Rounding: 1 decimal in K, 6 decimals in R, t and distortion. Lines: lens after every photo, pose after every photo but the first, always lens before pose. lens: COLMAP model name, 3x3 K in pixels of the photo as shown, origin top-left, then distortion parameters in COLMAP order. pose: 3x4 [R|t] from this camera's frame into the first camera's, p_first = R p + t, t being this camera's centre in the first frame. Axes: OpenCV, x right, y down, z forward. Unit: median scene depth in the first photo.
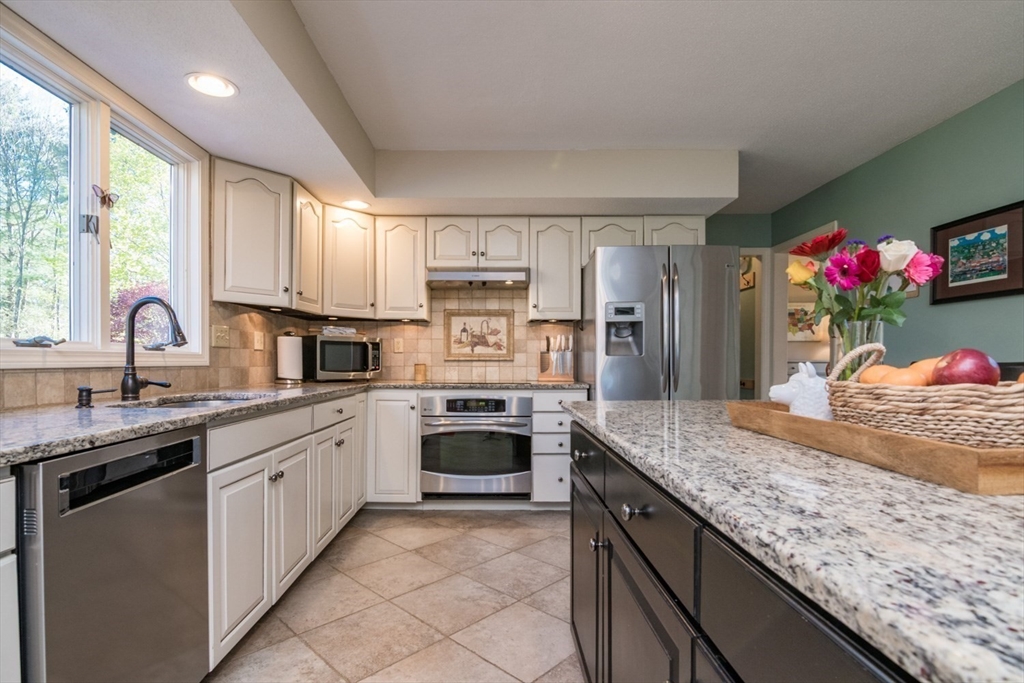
lens RADIAL K [[503.0, 0, 488.9], [0, 503.0, 366.9], [0, 0, 1]] dist [-0.002787, -0.001323]
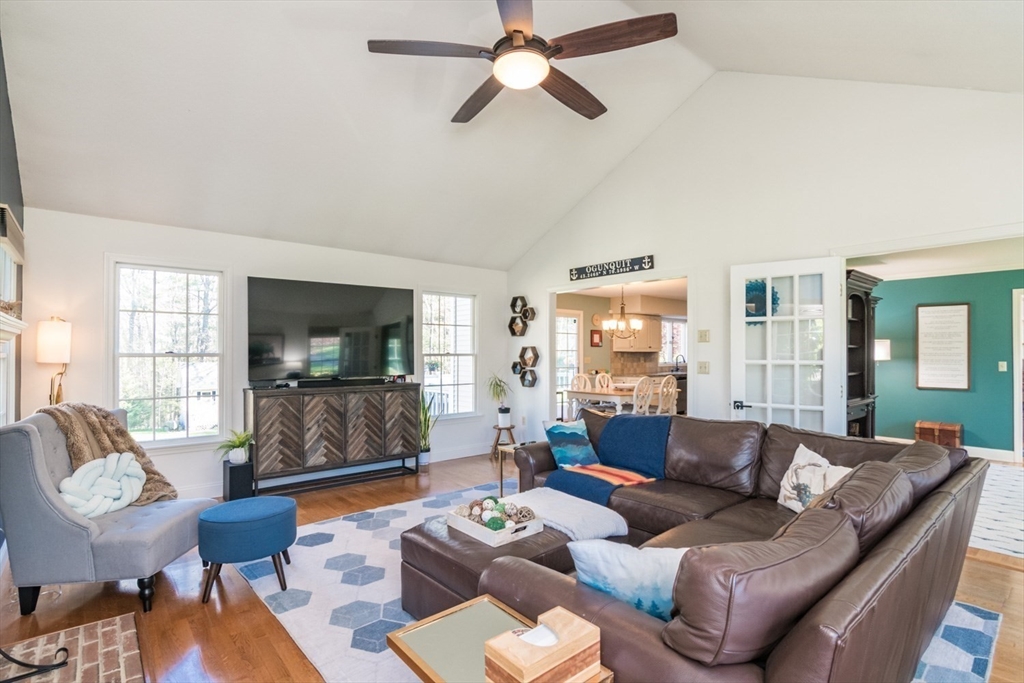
lens RADIAL K [[500.8, 0, 505.7], [0, 500.8, 349.1], [0, 0, 1]] dist [-0.004152, -0.006172]
pose [[0.653690, -0.009545, -0.756702, 1.382776], [-0.004520, 0.999853, -0.016517, -0.052338], [0.756749, 0.014217, 0.653551, -2.488918]]
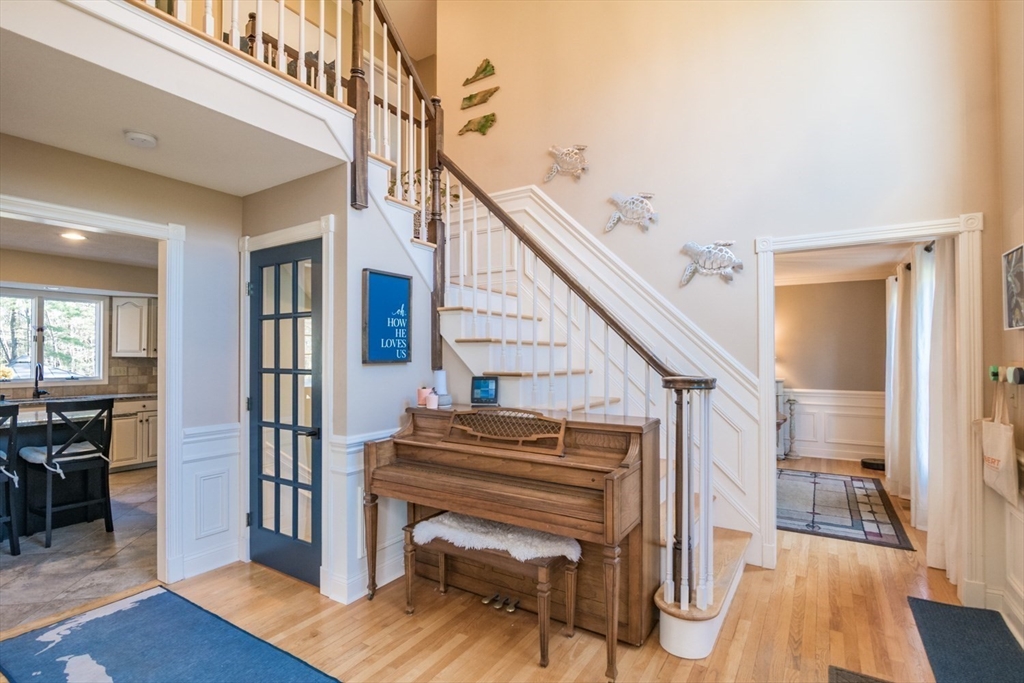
lens RADIAL K [[493.3, 0, 499.3], [0, 493.3, 346.6], [0, 0, 1]] dist [-0.010769, -0.000402]
pose [[0.845922, -0.014149, -0.533119, 1.751380], [-0.000893, 0.999609, -0.027946, -0.091147], [0.533306, 0.024116, 0.845578, 0.009186]]
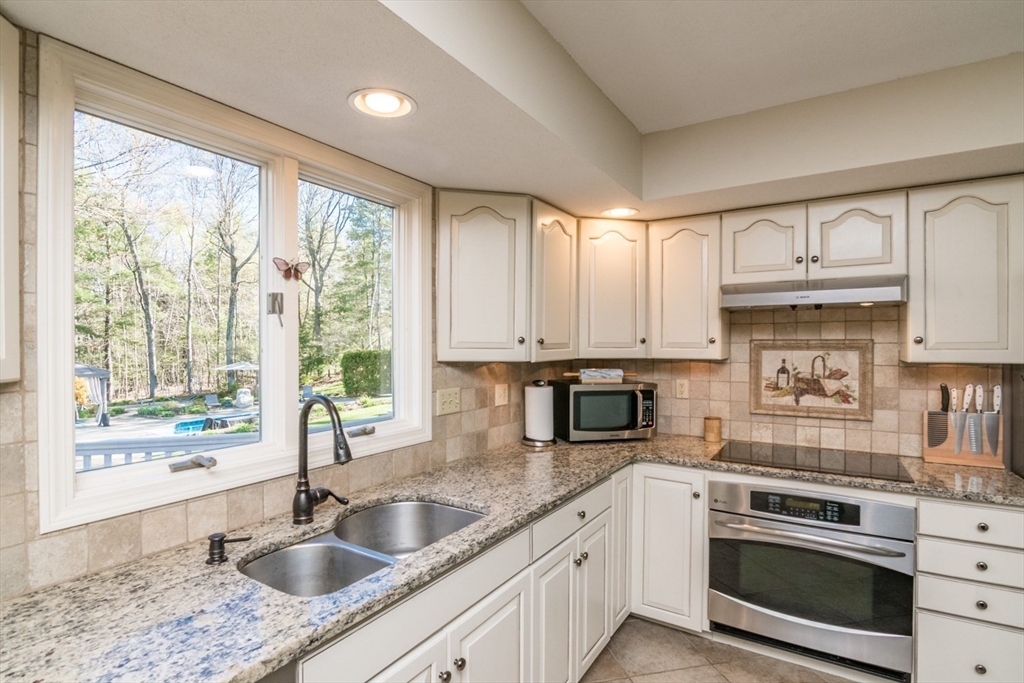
lens RADIAL K [[500.8, 0, 505.7], [0, 500.8, 349.1], [0, 0, 1]] dist [-0.004152, -0.006172]
pose [[0.845380, 0.000317, -0.534165, -0.006167], [-0.002633, 0.999990, -0.003575, -0.115855], [0.534159, 0.004429, 0.845372, 0.277078]]
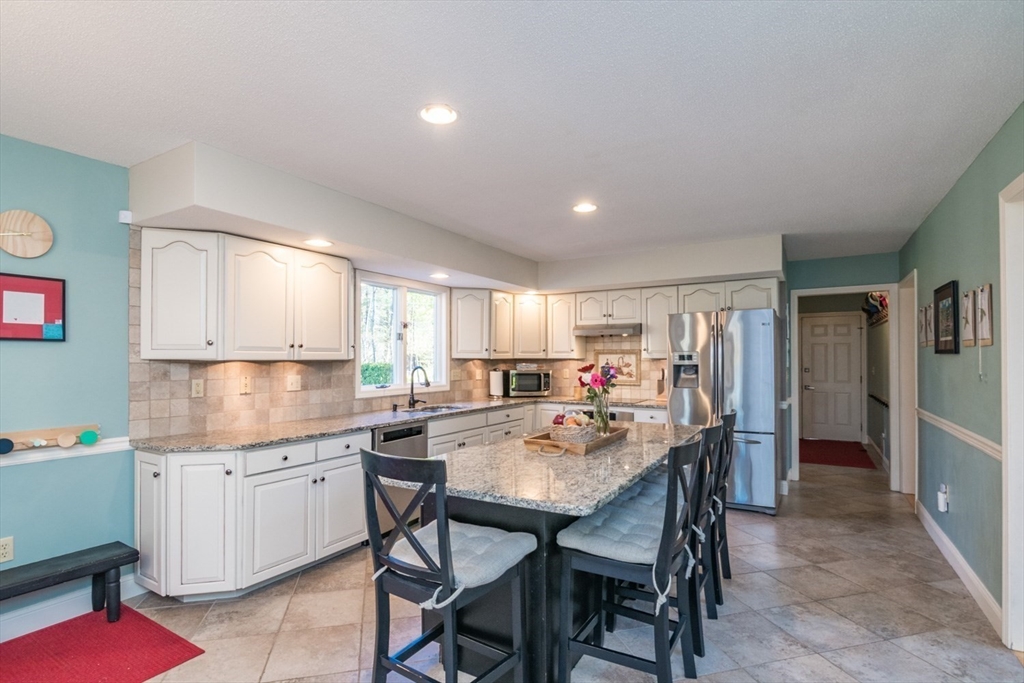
lens RADIAL K [[500.8, 0, 505.7], [0, 500.8, 349.1], [0, 0, 1]] dist [-0.004152, -0.006172]
pose [[0.861126, -0.012931, -0.508226, 0.522809], [-0.002702, 0.999546, -0.030010, -0.083995], [0.508384, 0.027216, 0.860701, -0.496051]]
